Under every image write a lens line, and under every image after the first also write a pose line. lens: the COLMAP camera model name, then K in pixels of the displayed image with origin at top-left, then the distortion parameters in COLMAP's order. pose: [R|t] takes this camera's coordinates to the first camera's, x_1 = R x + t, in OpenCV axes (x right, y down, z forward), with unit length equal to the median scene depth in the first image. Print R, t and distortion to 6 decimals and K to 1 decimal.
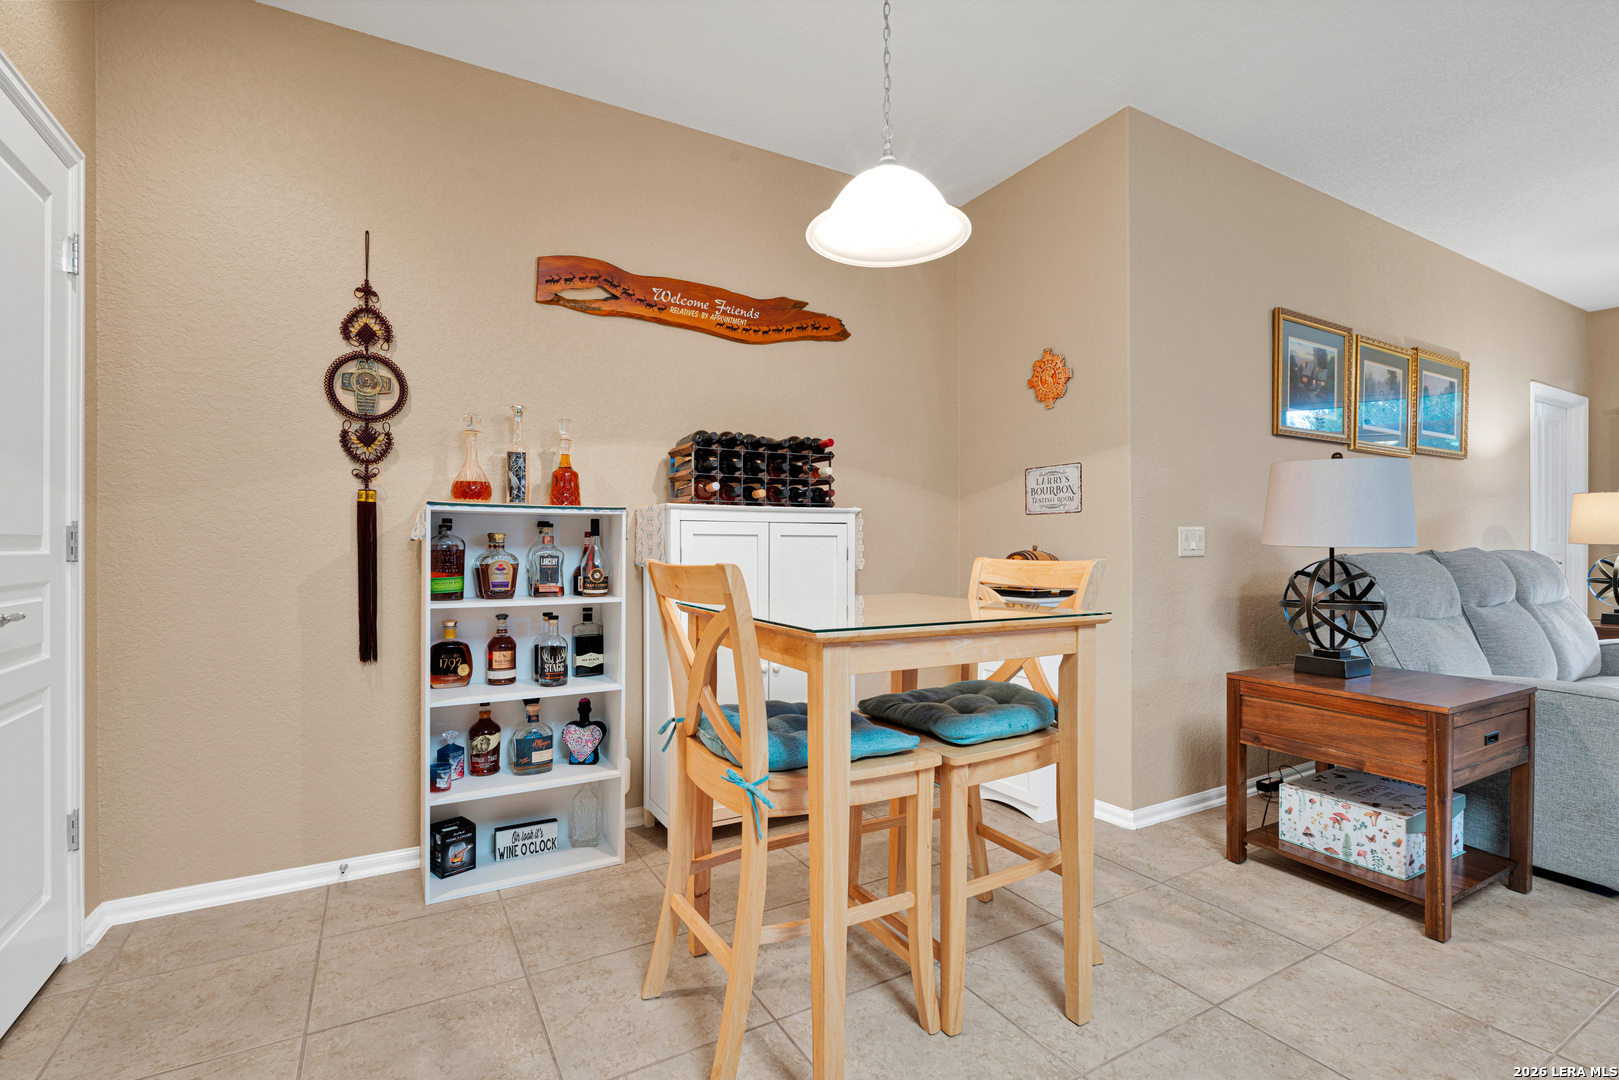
lens RADIAL K [[746.2, 0, 804.2], [0, 746.2, 543.8], [0, 0, 1]] dist [0.000003, -0.000166]
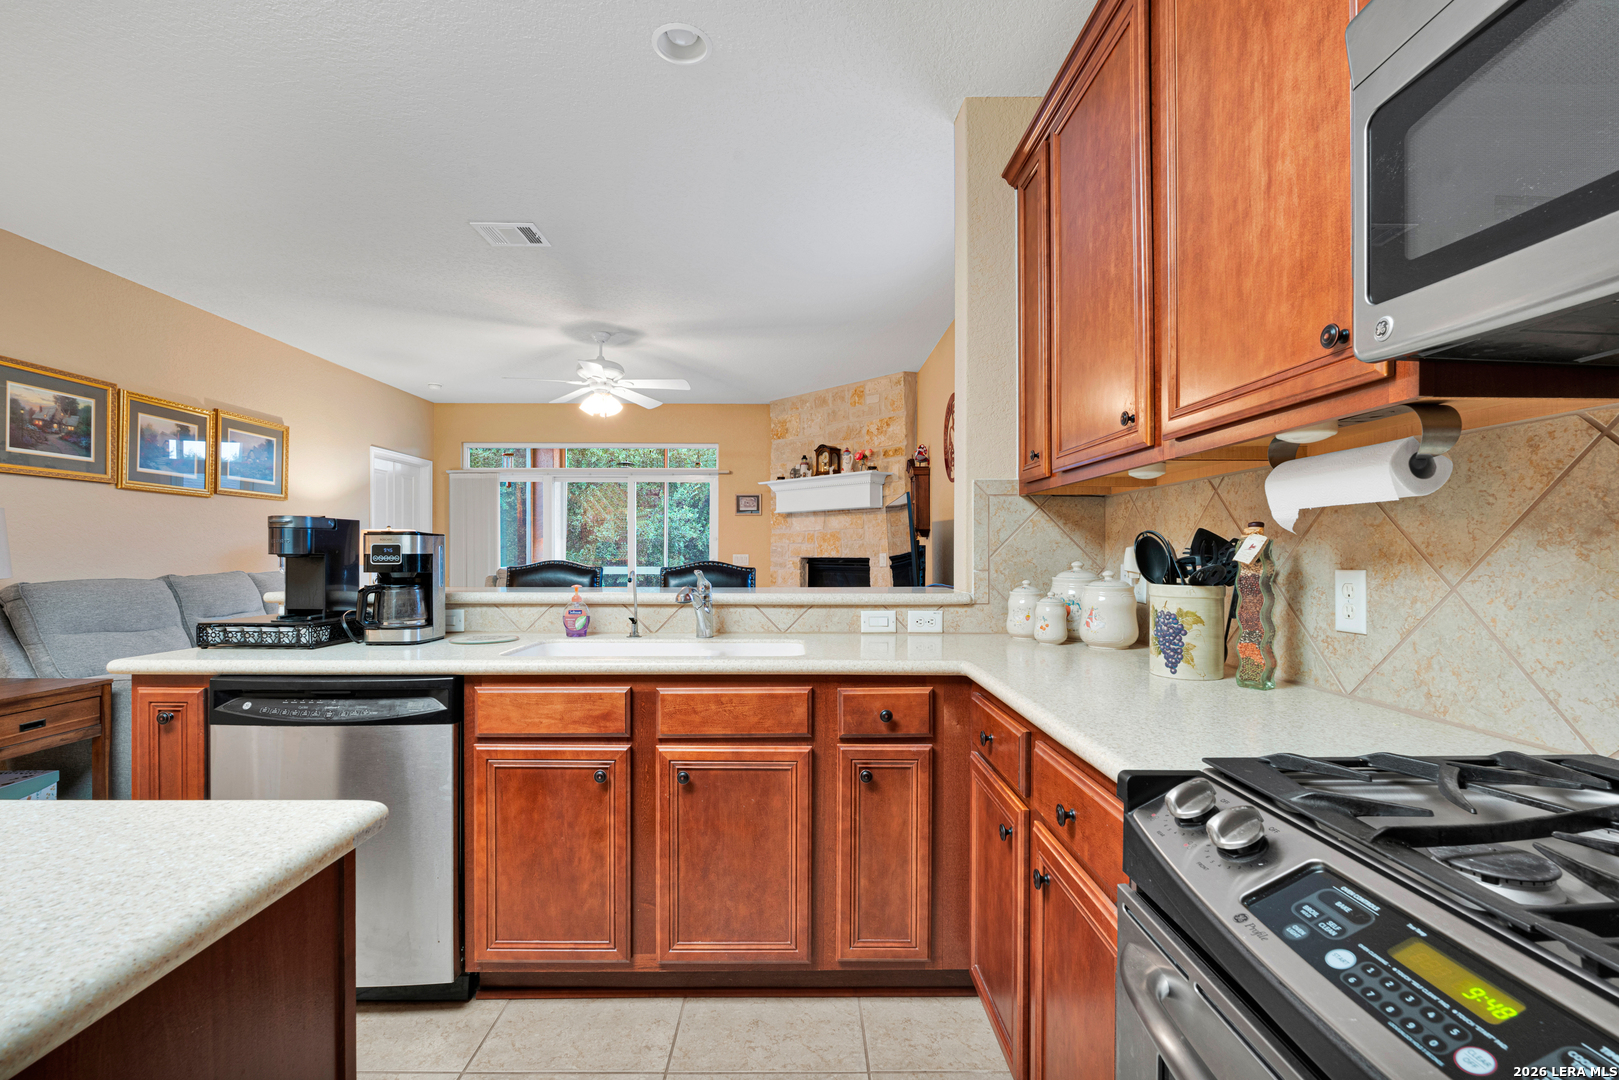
lens RADIAL K [[704.8, 0, 814.7], [0, 704.8, 552.8], [0, 0, 1]] dist [-0.012865, -0.000250]
pose [[0.482173, 0.002136, 0.876073, 0.403110], [-0.002182, 0.999997, -0.001237, -0.035354], [-0.876073, -0.001315, 0.482176, -0.616483]]
